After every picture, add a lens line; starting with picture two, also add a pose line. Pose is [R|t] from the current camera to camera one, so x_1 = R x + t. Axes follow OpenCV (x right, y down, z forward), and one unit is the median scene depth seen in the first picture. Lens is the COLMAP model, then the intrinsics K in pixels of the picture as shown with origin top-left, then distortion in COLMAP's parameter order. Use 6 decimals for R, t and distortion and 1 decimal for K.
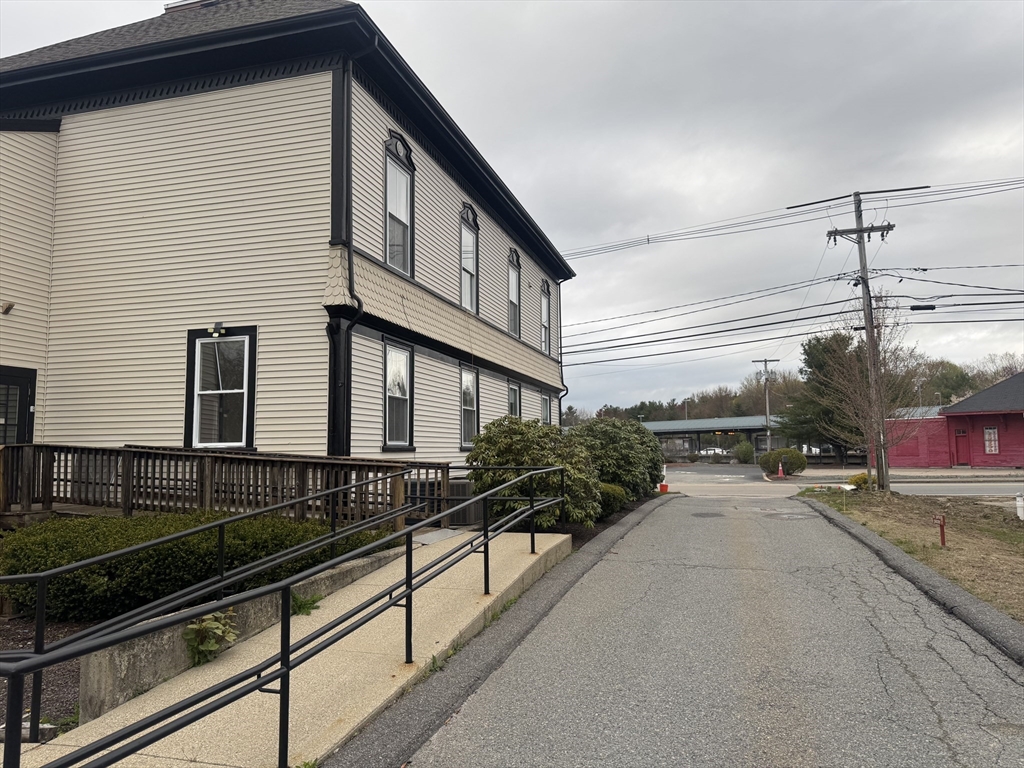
lens RADIAL K [[709.9, 0, 513.1], [0, 709.9, 410.5], [0, 0, 1]] dist [0.106551, -0.139188]
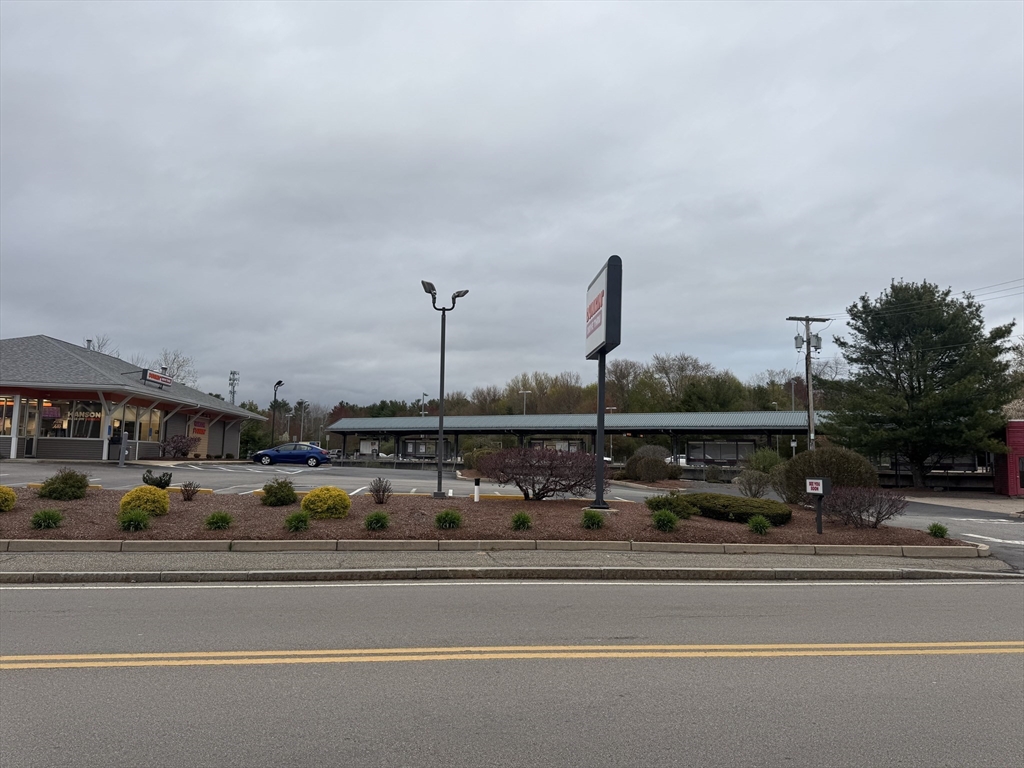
lens RADIAL K [[709.9, 0, 513.1], [0, 709.9, 410.5], [0, 0, 1]] dist [0.106551, -0.139188]
pose [[0.931868, 0.049083, 0.359461, -0.668208], [-0.049206, 0.998750, -0.008812, 0.174972], [-0.359445, -0.009476, 0.933118, 3.362959]]
